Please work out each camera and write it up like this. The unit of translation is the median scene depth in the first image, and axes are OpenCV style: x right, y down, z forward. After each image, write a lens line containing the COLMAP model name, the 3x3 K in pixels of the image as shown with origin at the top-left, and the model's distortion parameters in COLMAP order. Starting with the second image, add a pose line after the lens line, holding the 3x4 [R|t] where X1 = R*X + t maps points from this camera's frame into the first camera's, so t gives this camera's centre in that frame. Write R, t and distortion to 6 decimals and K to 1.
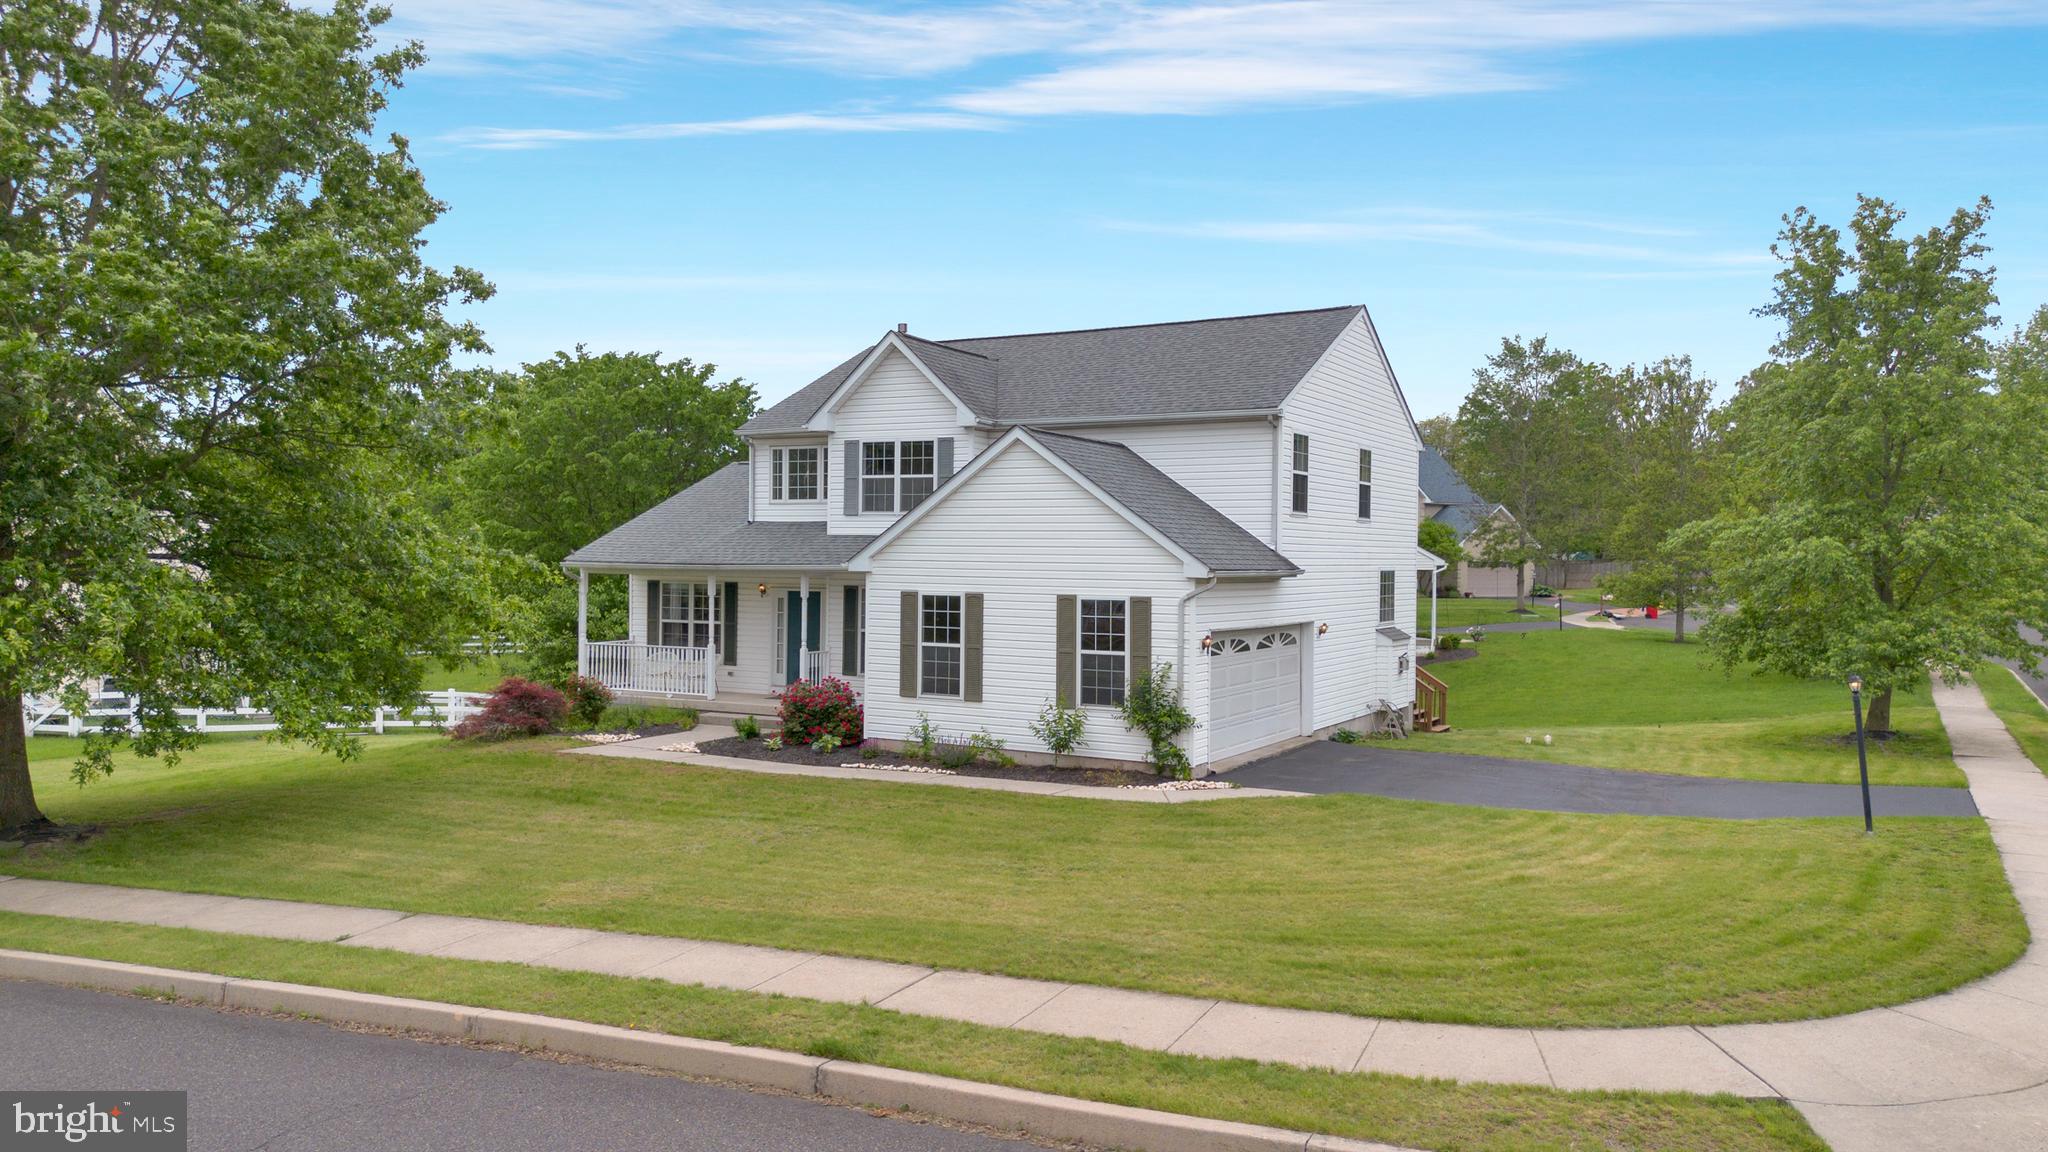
lens RADIAL K [[1450.2, 0, 1024.0], [0, 1450.2, 576.0], [0, 0, 1]] dist [0.088172, -0.074214]
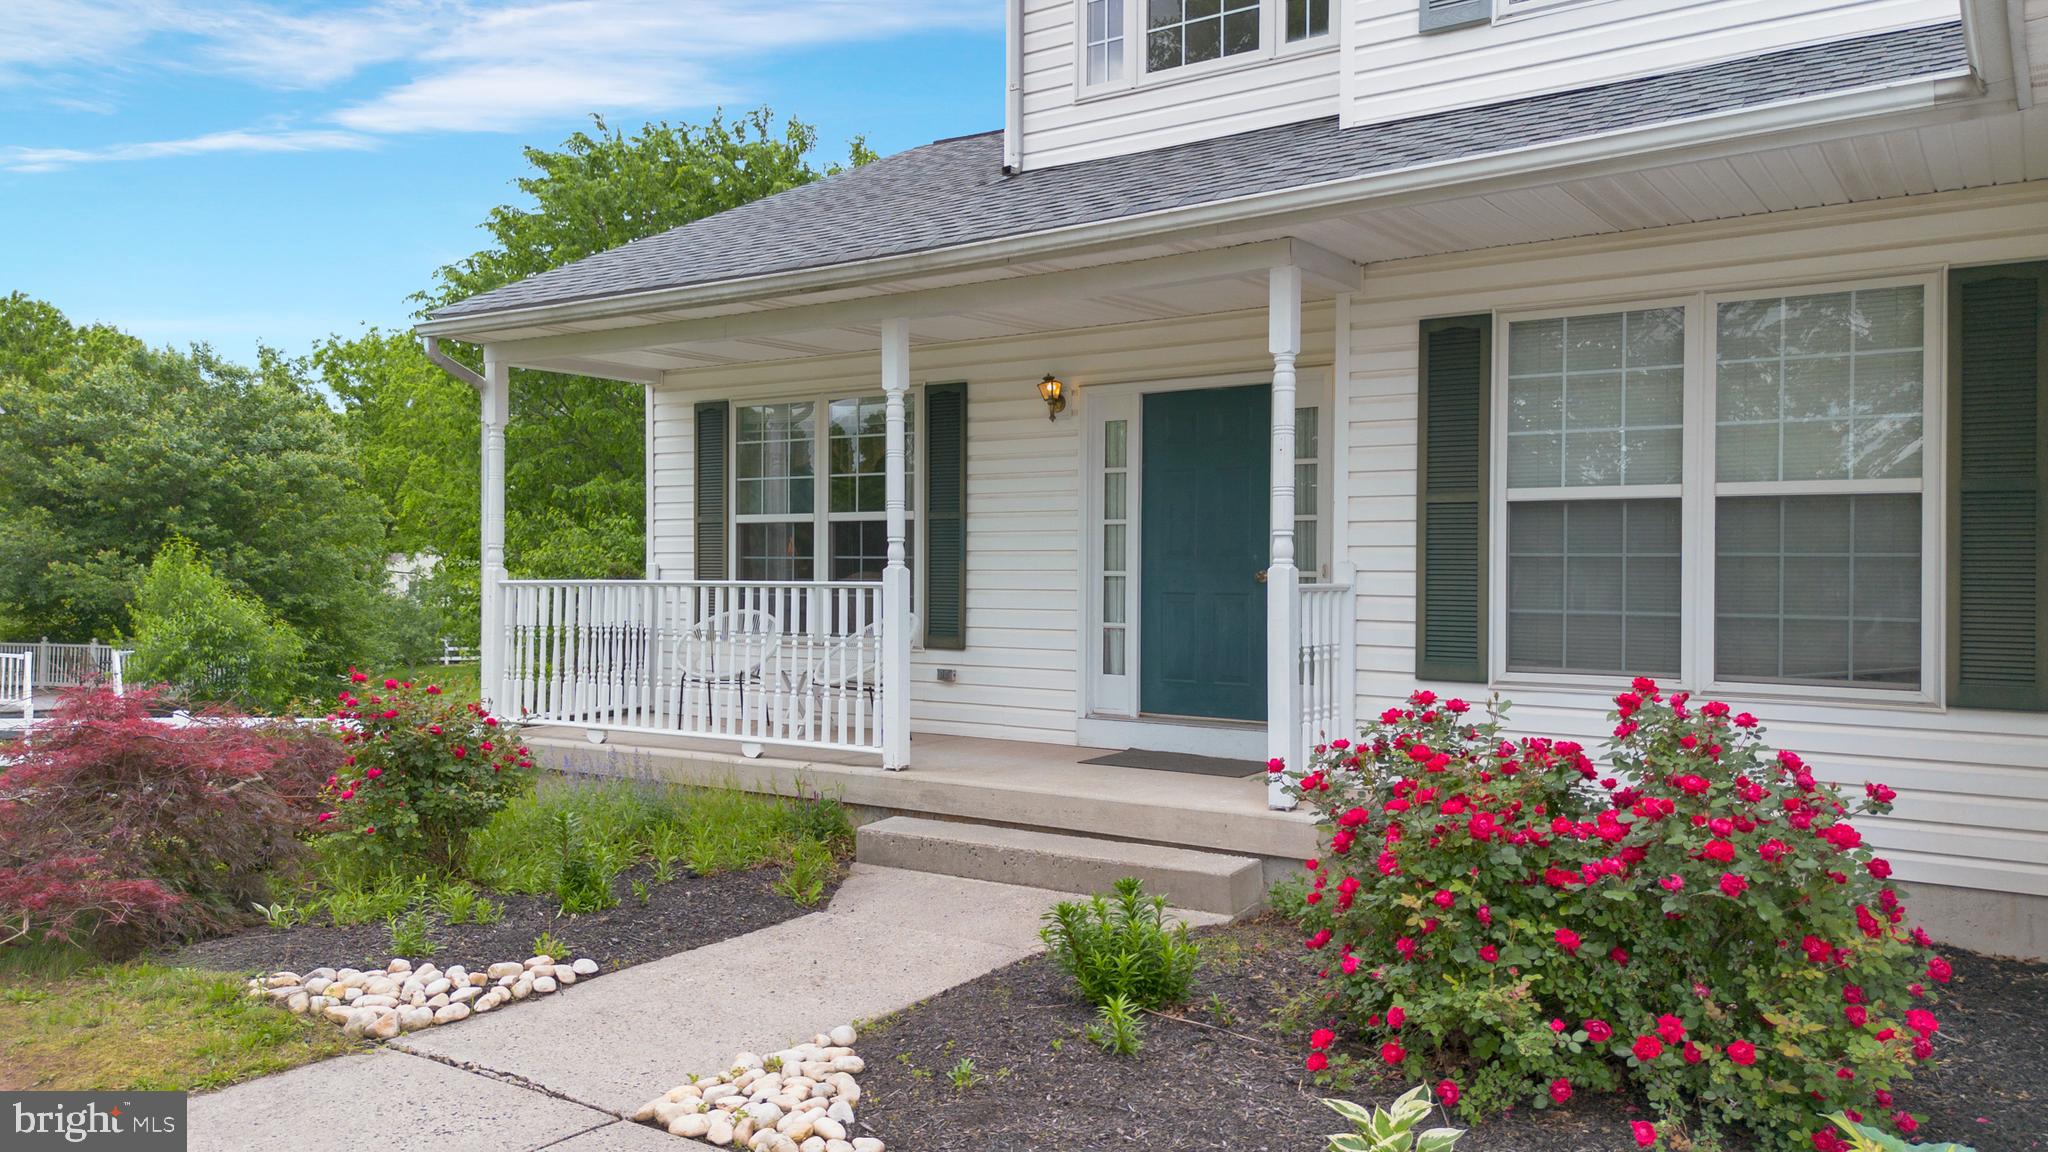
lens RADIAL K [[1450.2, 0, 1024.0], [0, 1450.2, 576.0], [0, 0, 1]] dist [0.088172, -0.074214]
pose [[0.996638, -0.010126, -0.081307, -0.159001], [0.009647, 0.999934, -0.006288, 0.047553], [0.081365, 0.005482, 0.996669, 0.687467]]
